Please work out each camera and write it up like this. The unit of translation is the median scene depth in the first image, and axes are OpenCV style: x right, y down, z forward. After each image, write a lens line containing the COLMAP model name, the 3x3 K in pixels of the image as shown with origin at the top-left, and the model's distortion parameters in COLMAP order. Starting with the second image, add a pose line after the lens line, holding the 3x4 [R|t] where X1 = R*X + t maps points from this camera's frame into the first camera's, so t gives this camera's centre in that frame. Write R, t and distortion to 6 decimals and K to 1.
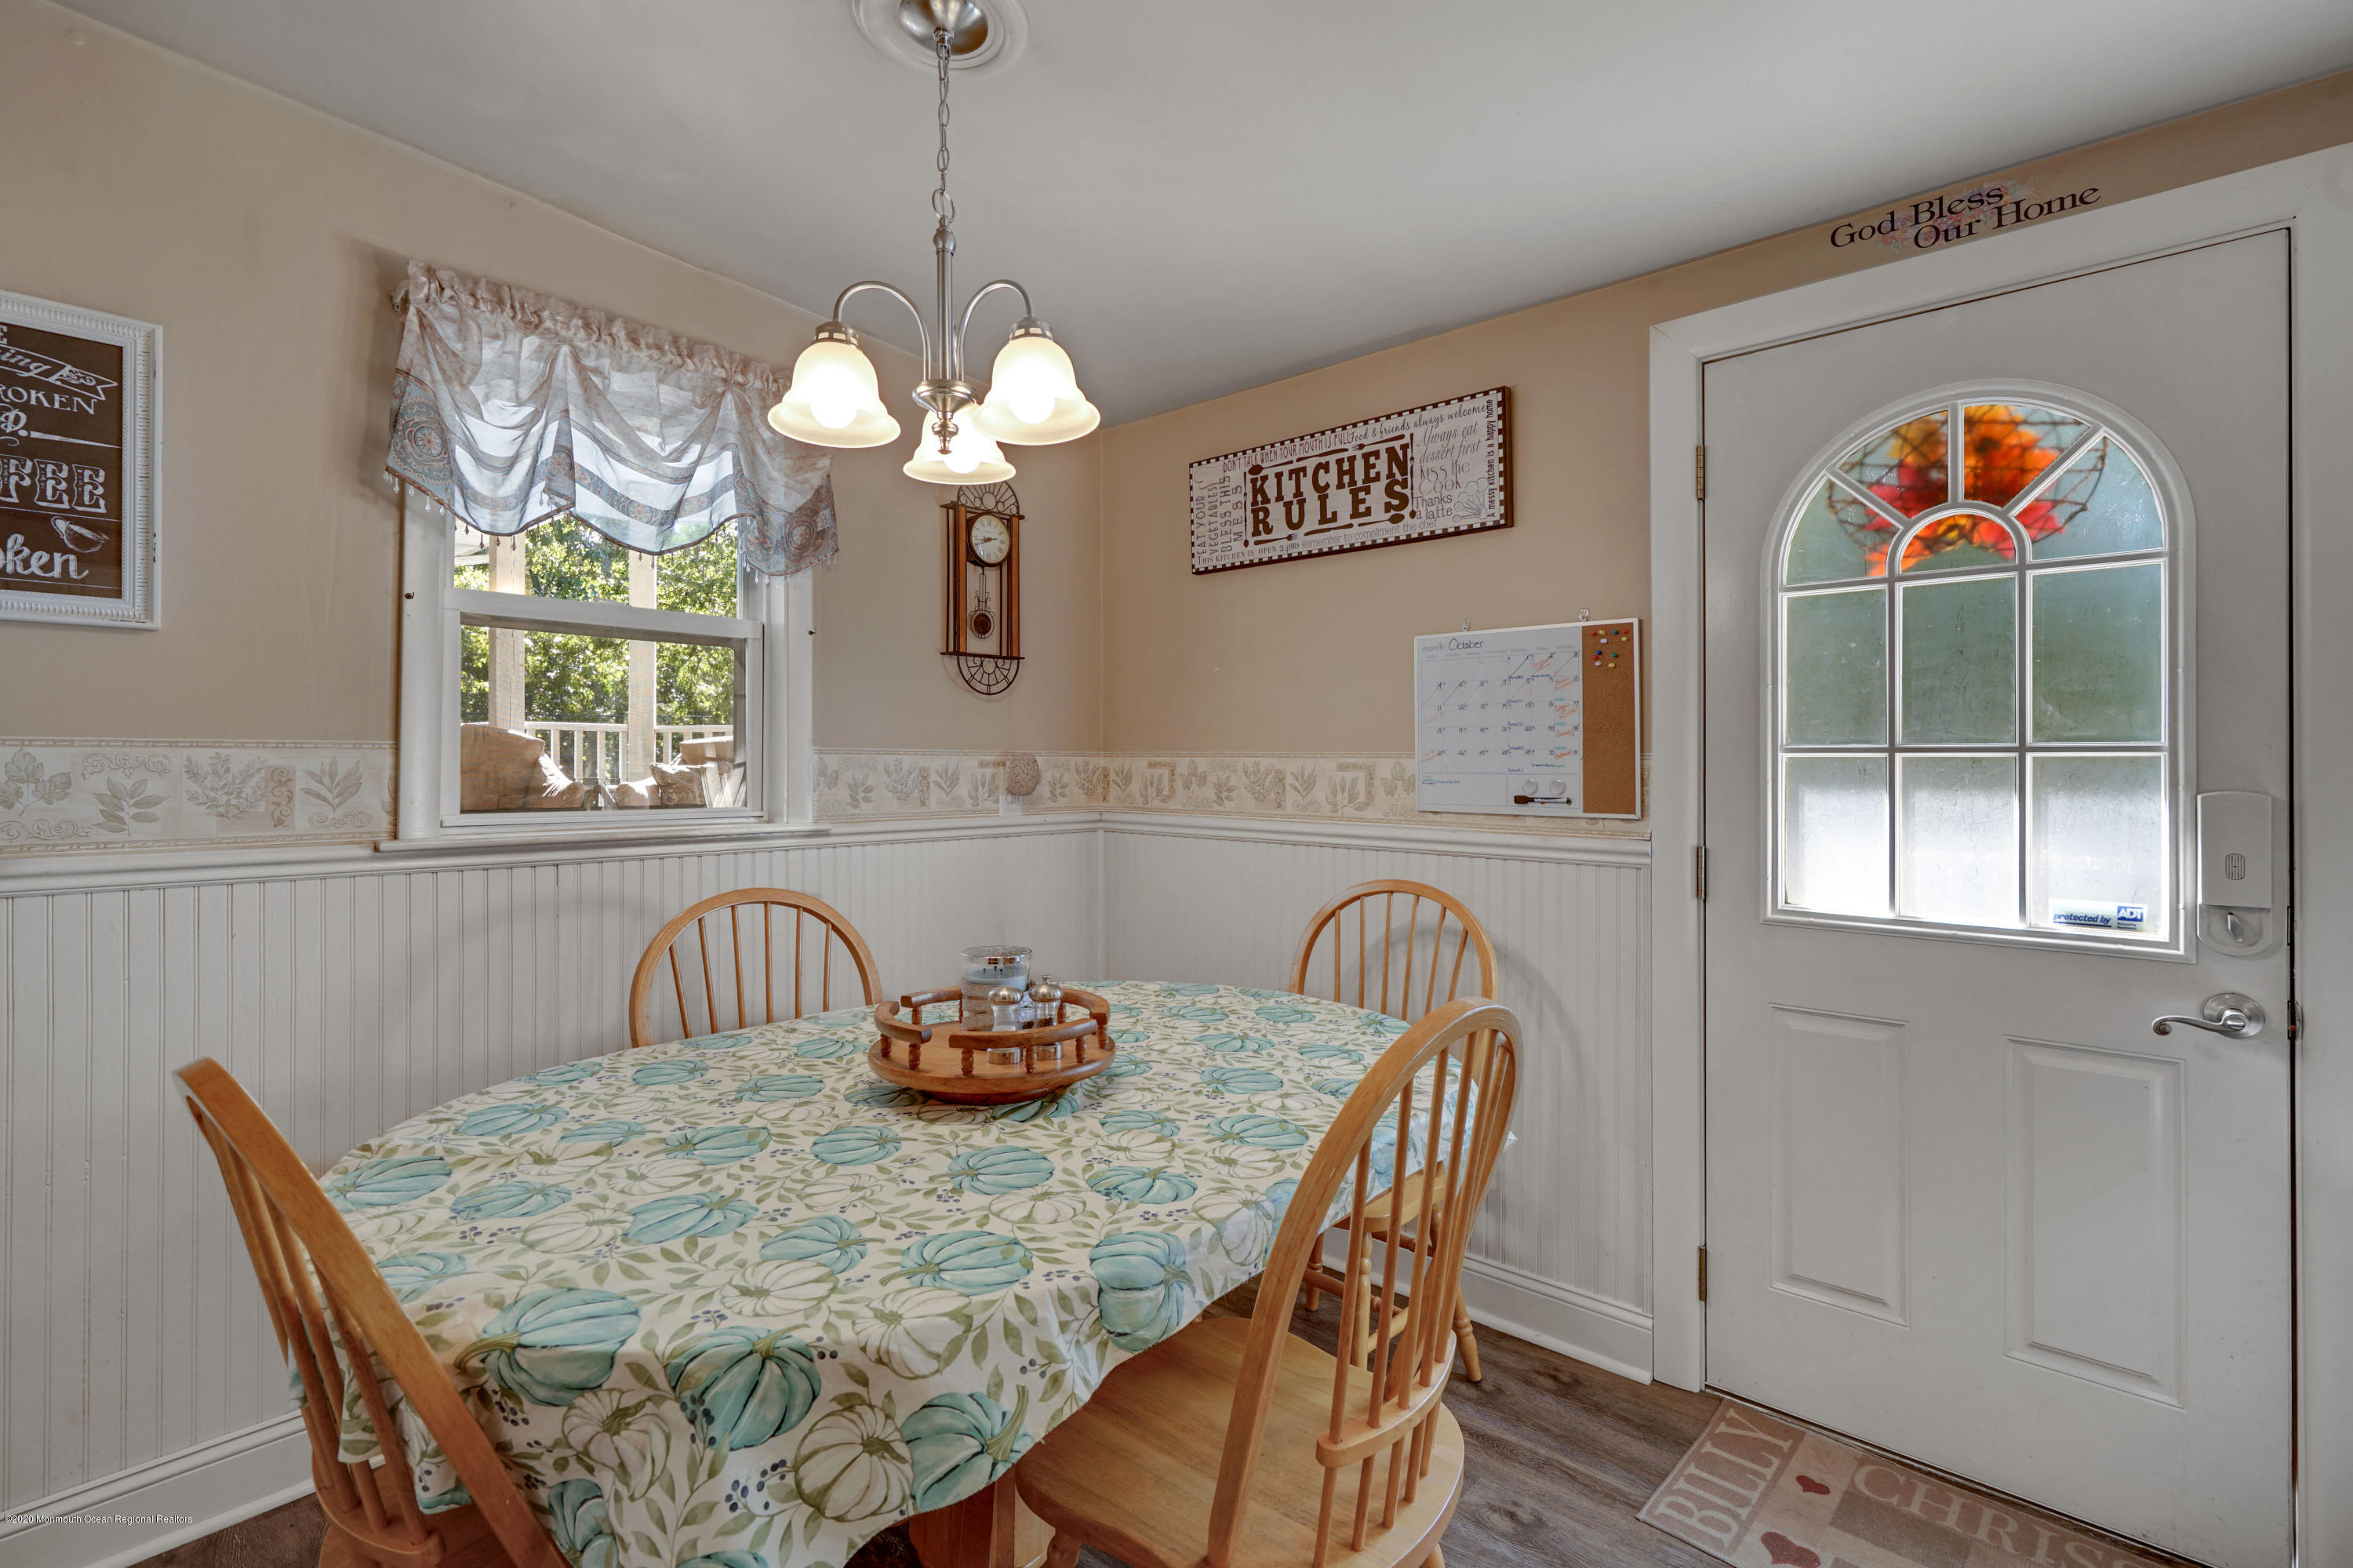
lens RADIAL K [[1083.0, 0, 1167.8], [0, 1083.0, 755.8], [0, 0, 1]] dist [0.000054, 0.000346]
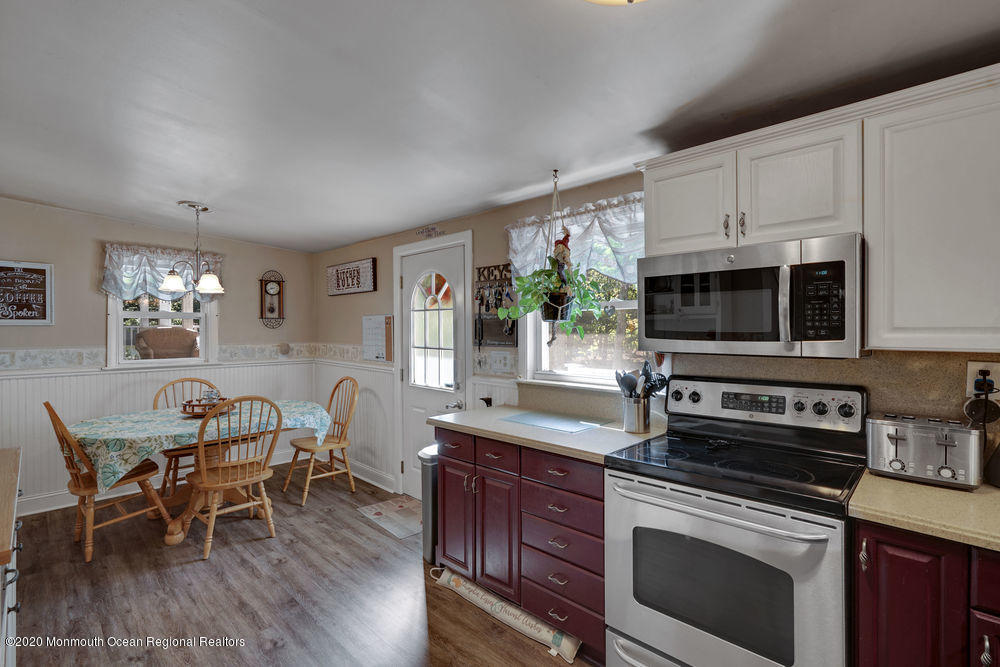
lens RADIAL K [[460.5, 0, 498.4], [0, 460.5, 330.3], [0, 0, 1]] dist [0.000163, 0.000220]
pose [[0.999130, -0.001067, -0.041688, 0.954572], [0.001616, 0.999912, 0.013131, -0.094403], [0.041671, -0.013187, 0.999044, -0.819813]]
